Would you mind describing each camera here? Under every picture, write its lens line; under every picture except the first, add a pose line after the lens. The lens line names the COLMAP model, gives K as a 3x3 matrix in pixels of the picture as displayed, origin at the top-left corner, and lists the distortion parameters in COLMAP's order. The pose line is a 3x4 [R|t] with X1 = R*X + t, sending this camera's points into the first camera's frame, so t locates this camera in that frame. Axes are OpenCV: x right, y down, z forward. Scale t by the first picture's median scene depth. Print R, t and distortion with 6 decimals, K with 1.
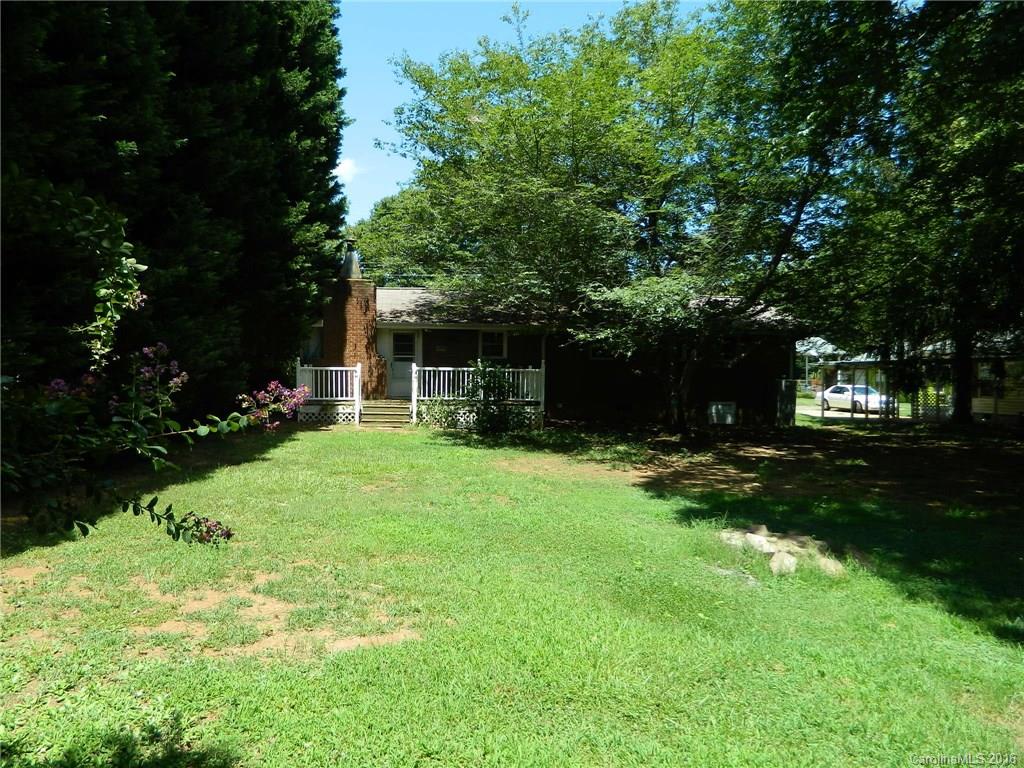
lens RADIAL K [[769.8, 0, 512.0], [0, 769.8, 382.0], [0, 0, 1]] dist [0.010919, 0.000856]
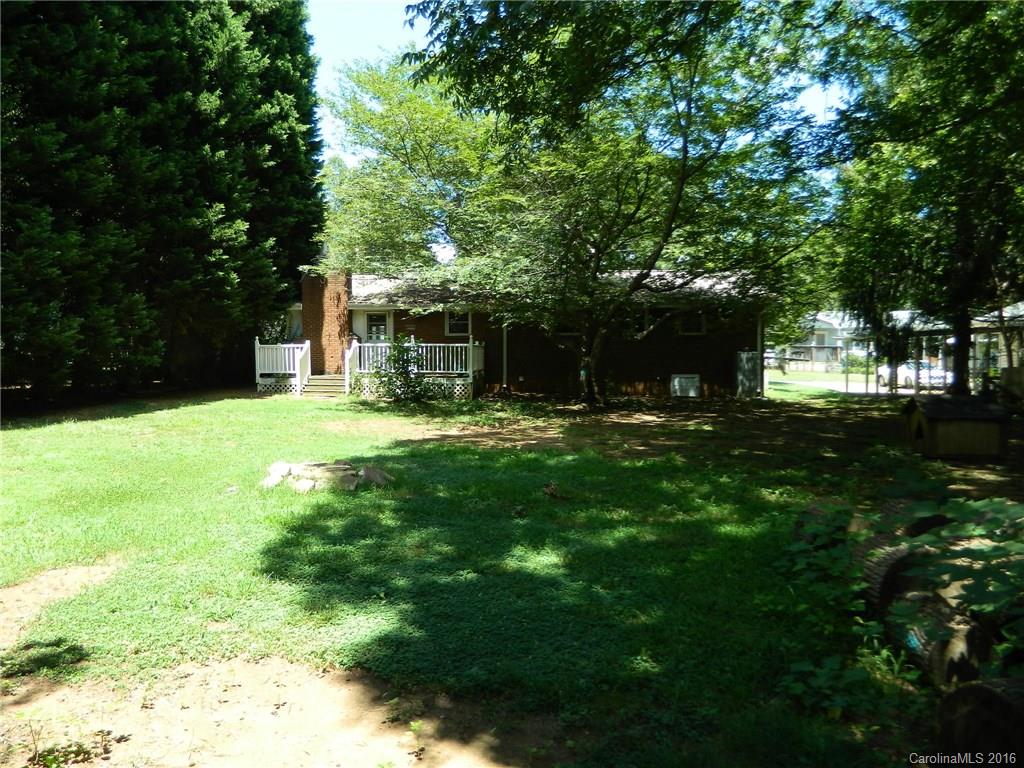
lens RADIAL K [[769.8, 0, 512.0], [0, 769.8, 382.0], [0, 0, 1]] dist [0.010919, 0.000856]
pose [[0.983959, -0.002226, -0.178378, 0.253696], [0.006590, 0.999693, 0.023880, 0.009325], [0.178270, -0.024673, 0.983672, -0.057780]]
